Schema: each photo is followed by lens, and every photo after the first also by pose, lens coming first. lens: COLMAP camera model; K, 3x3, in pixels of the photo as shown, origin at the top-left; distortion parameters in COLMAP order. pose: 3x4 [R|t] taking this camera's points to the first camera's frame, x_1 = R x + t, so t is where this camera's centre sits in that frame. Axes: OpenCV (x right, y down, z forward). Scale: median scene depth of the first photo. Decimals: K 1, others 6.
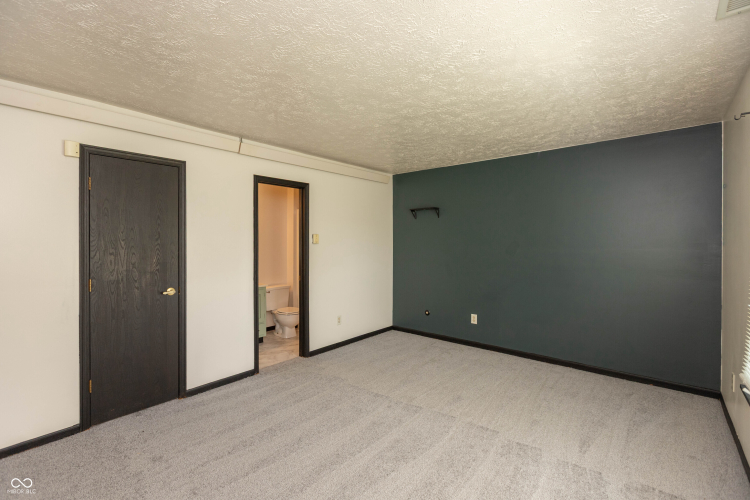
lens RADIAL K [[346.1, 0, 374.9], [0, 346.1, 248.6], [0, 0, 1]] dist [0.000511, -0.000261]
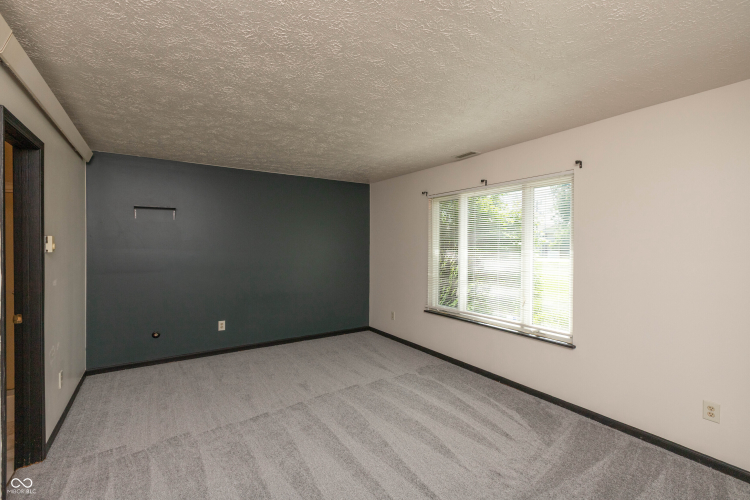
lens RADIAL K [[336.2, 0, 377.5], [0, 336.2, 250.6], [0, 0, 1]] dist [-0.000049, -0.000299]
pose [[0.262613, -0.014759, 0.964788, -0.739929], [0.021723, 0.999720, 0.009381, -0.013844], [-0.964657, 0.018494, 0.262860, 0.453715]]
